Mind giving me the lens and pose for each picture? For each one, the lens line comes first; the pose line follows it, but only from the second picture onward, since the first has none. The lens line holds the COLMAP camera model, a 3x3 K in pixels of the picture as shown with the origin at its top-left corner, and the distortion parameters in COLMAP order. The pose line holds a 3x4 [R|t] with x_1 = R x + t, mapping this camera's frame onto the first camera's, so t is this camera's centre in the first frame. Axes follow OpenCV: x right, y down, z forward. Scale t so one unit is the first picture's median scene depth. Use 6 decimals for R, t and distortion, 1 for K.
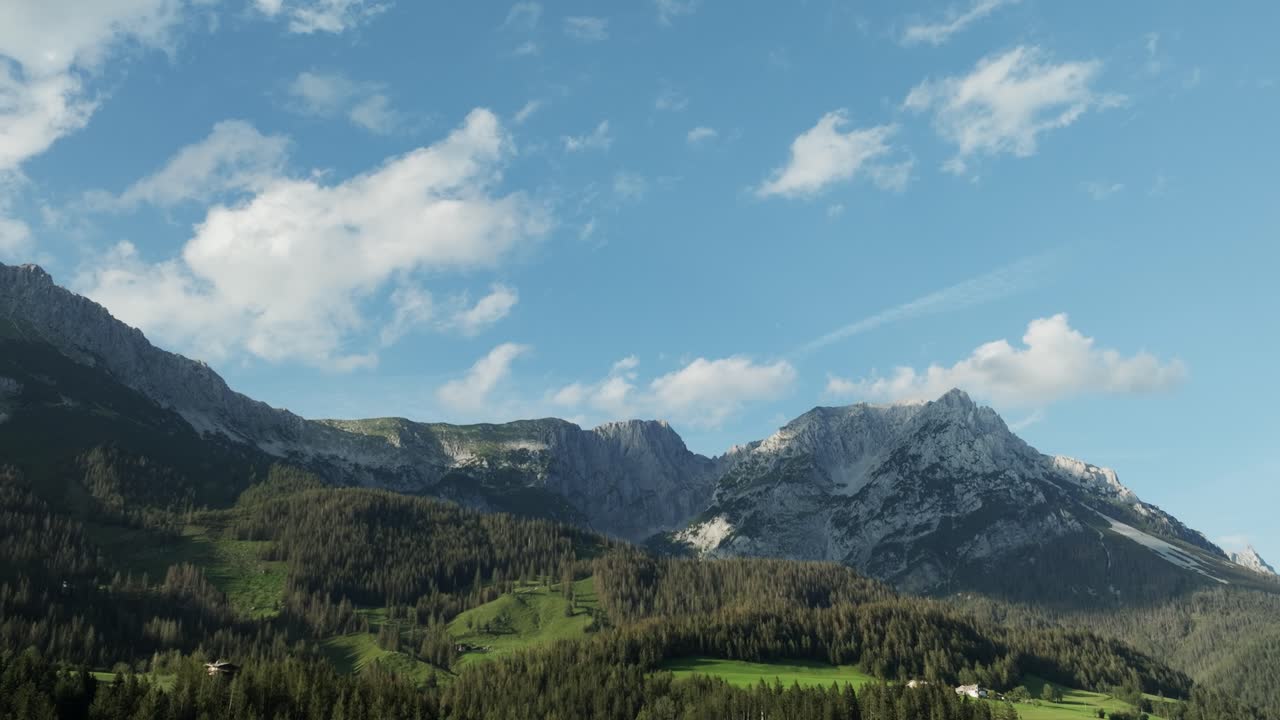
lens RADIAL K [[1185.4, 0, 644.1], [0, 1185.4, 364.2], [0, 0, 1]] dist [-0.012076, 0.055430]
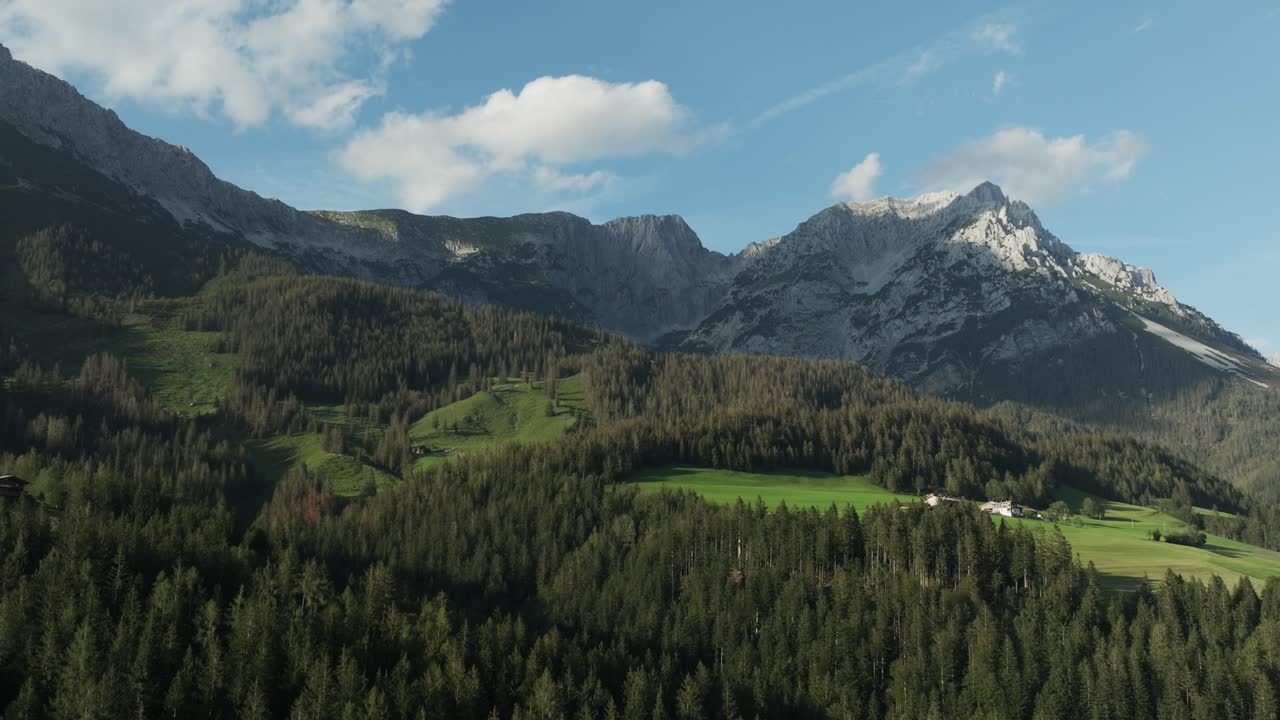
lens RADIAL K [[1185.4, 0, 644.1], [0, 1185.4, 364.2], [0, 0, 1]] dist [-0.012076, 0.055430]
pose [[0.999797, 0.007267, -0.018775, 0.021805], [-0.004063, 0.986217, 0.165405, 0.021697], [0.019718, -0.165295, 0.986047, 0.105997]]
